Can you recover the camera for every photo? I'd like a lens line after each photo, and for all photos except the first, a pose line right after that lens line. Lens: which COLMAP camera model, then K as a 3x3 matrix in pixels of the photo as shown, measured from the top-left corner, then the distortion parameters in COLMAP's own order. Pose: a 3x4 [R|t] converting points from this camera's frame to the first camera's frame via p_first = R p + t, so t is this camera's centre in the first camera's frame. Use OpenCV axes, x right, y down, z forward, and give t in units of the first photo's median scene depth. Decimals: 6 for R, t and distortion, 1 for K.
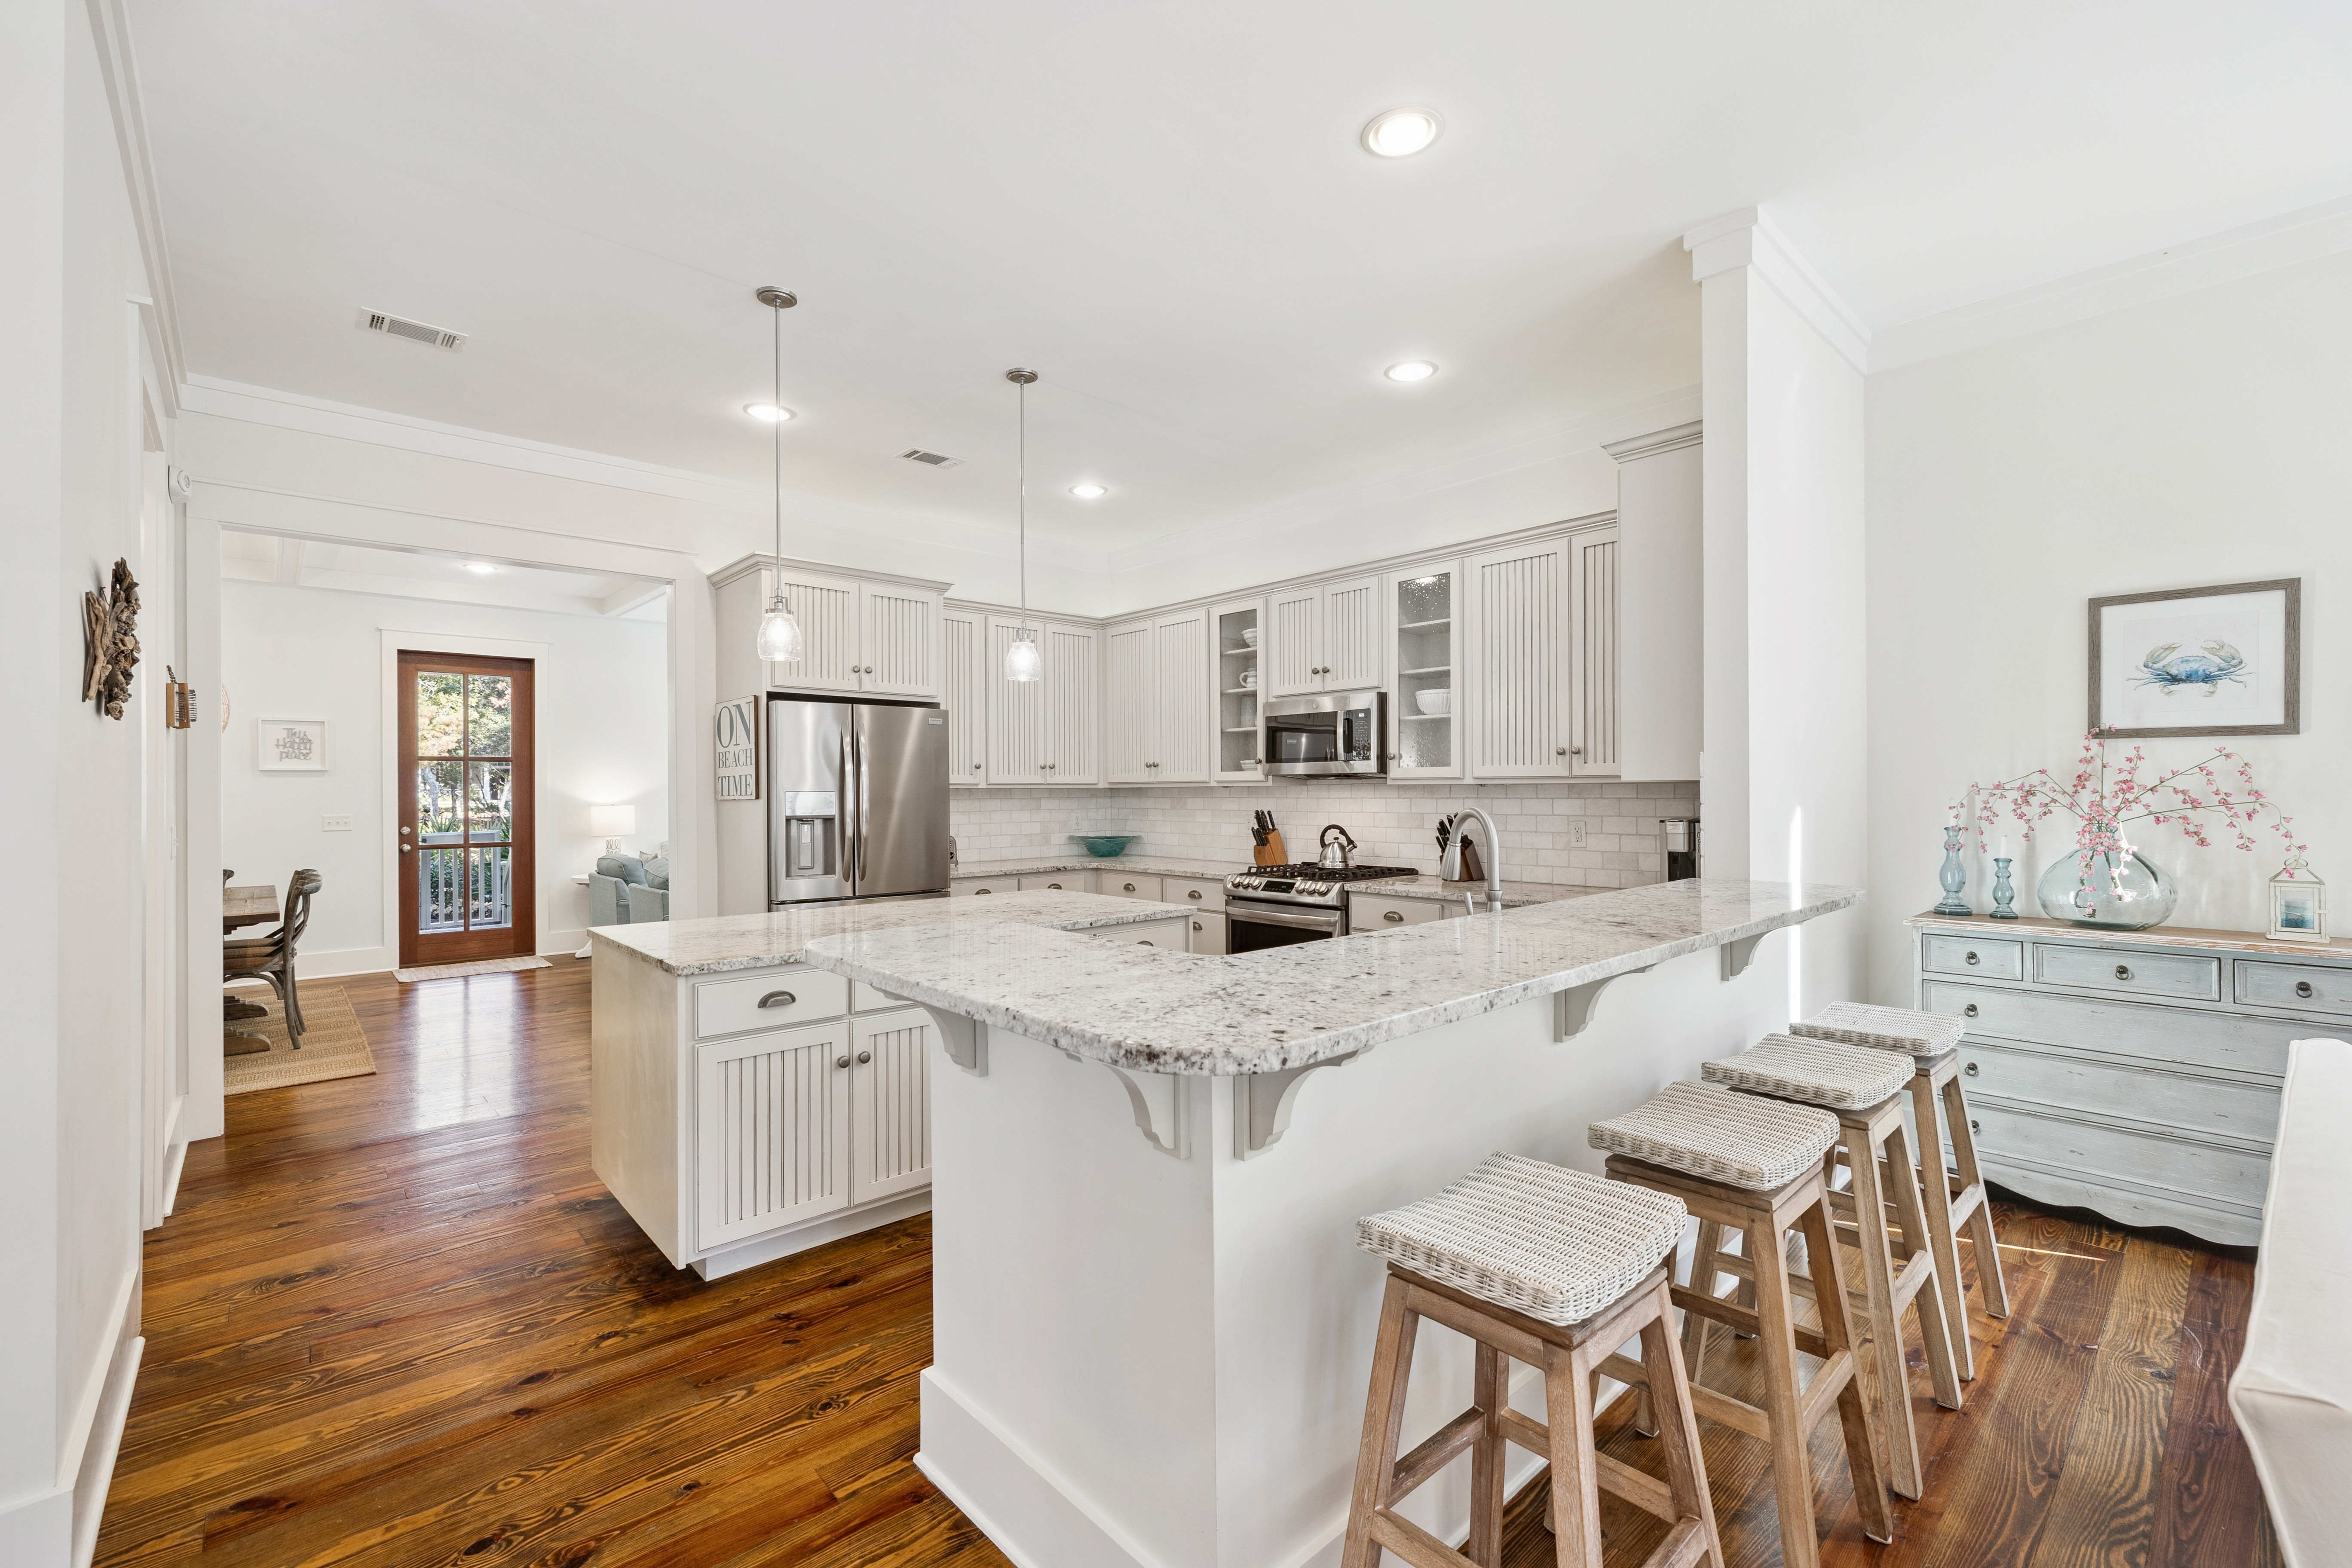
lens RADIAL K [[998.1, 0, 1166.5], [0, 998.1, 787.5], [0, 0, 1]] dist [0.000398, 0.000502]
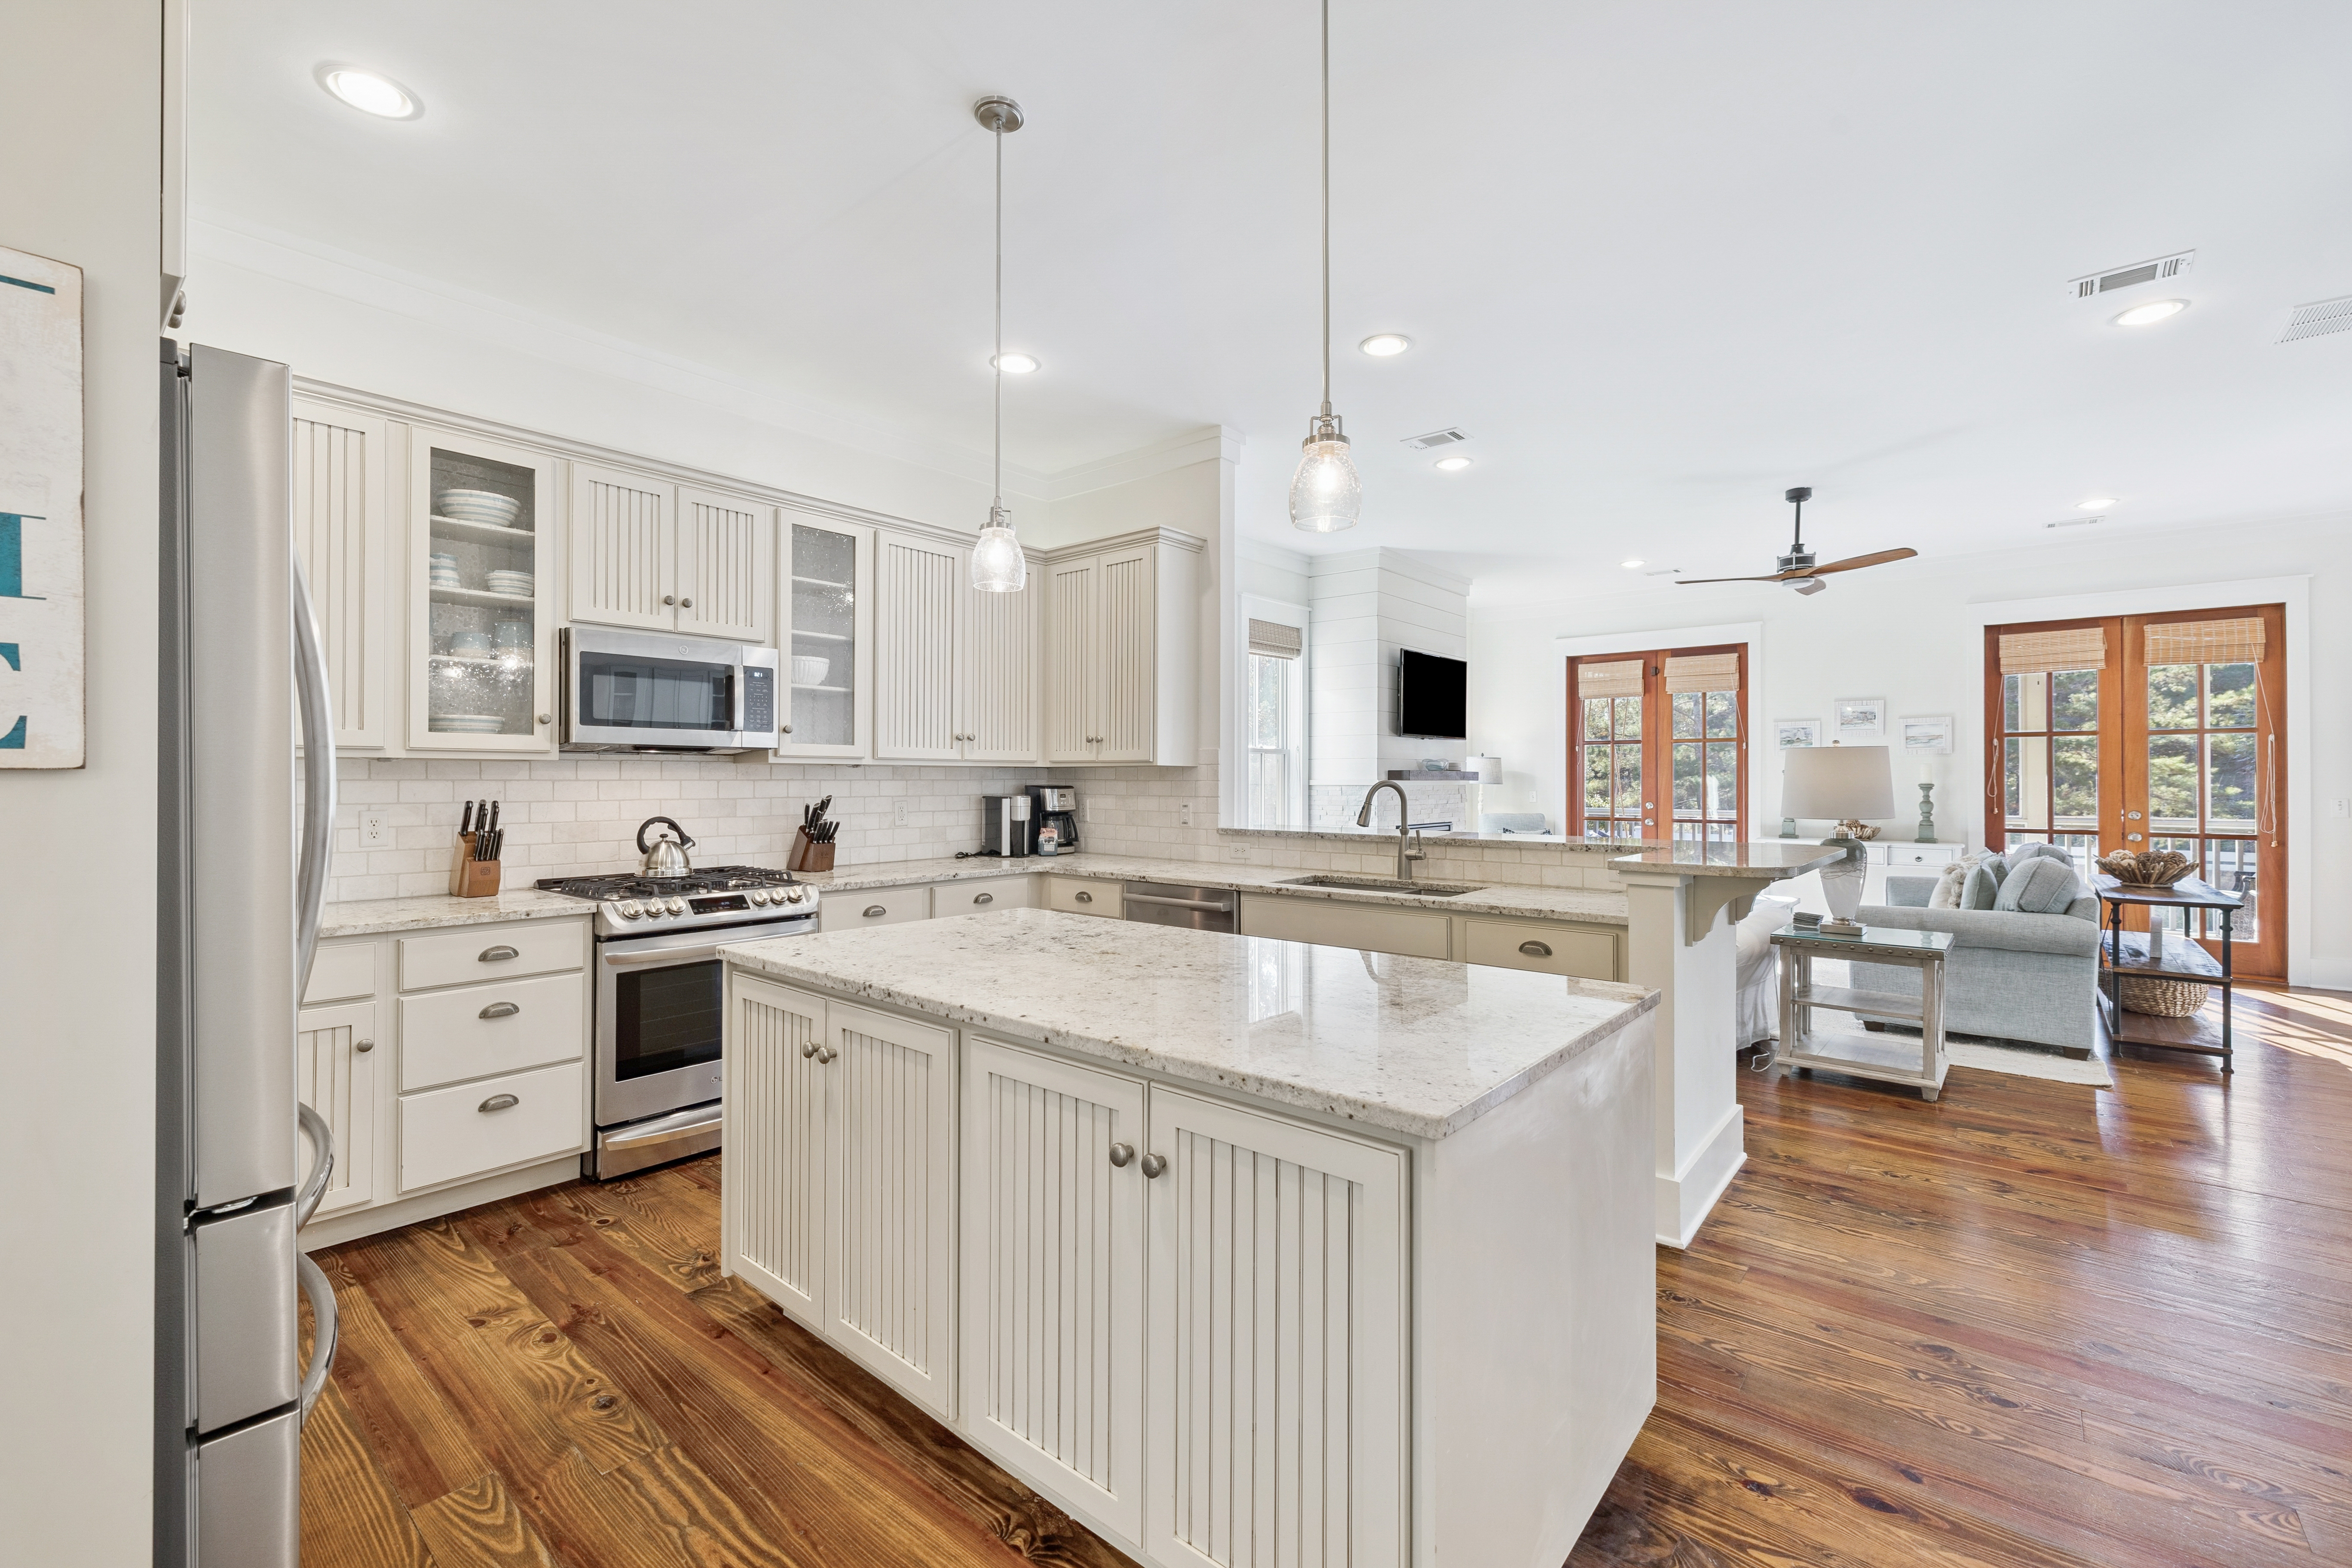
lens RADIAL K [[992.2, 0, 1170.1], [0, 992.2, 772.3], [0, 0, 1]] dist [0.000411, 0.000029]
pose [[-0.134615, 0.012222, 0.990823, -0.938180], [-0.003035, 0.999914, -0.012746, 0.020946], [-0.990893, -0.004723, -0.134567, 1.162671]]
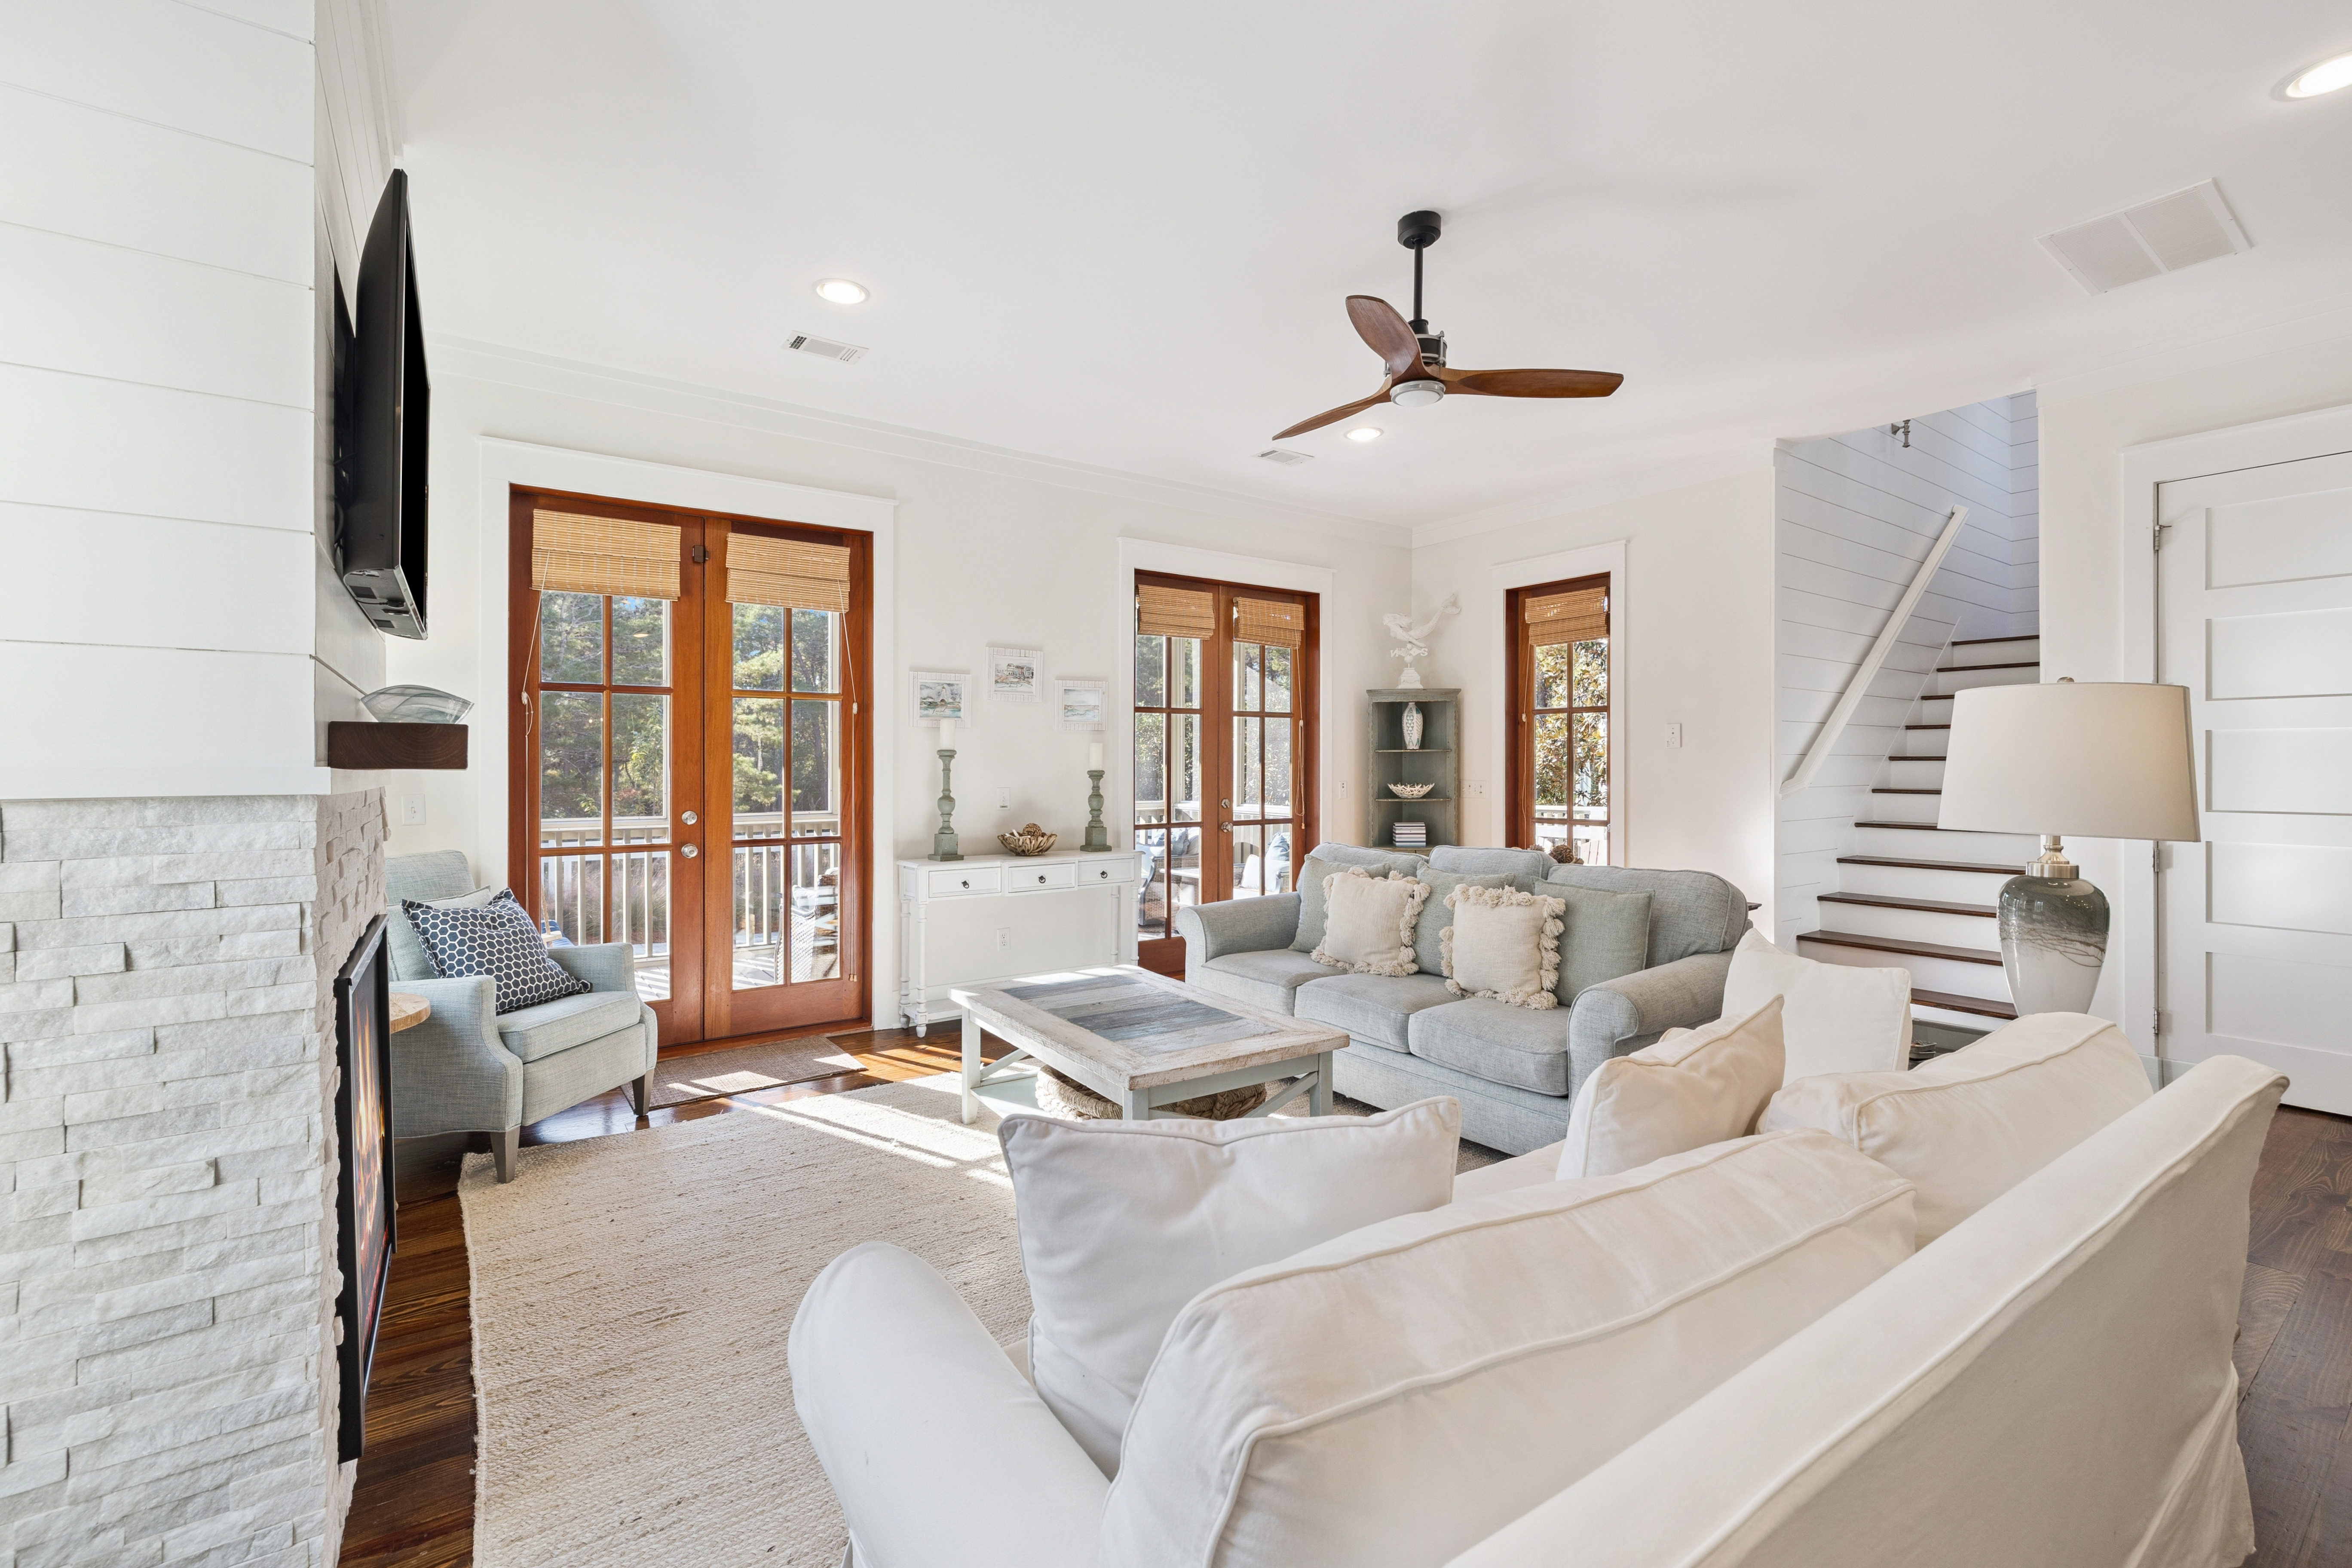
lens RADIAL K [[992.2, 0, 1170.1], [0, 992.2, 772.3], [0, 0, 1]] dist [0.000411, 0.000029]
pose [[-0.991062, 0.007940, 0.133168, 0.717951], [0.008638, 0.999952, 0.004659, 0.009304], [-0.133125, 0.005768, -0.991082, 0.779829]]
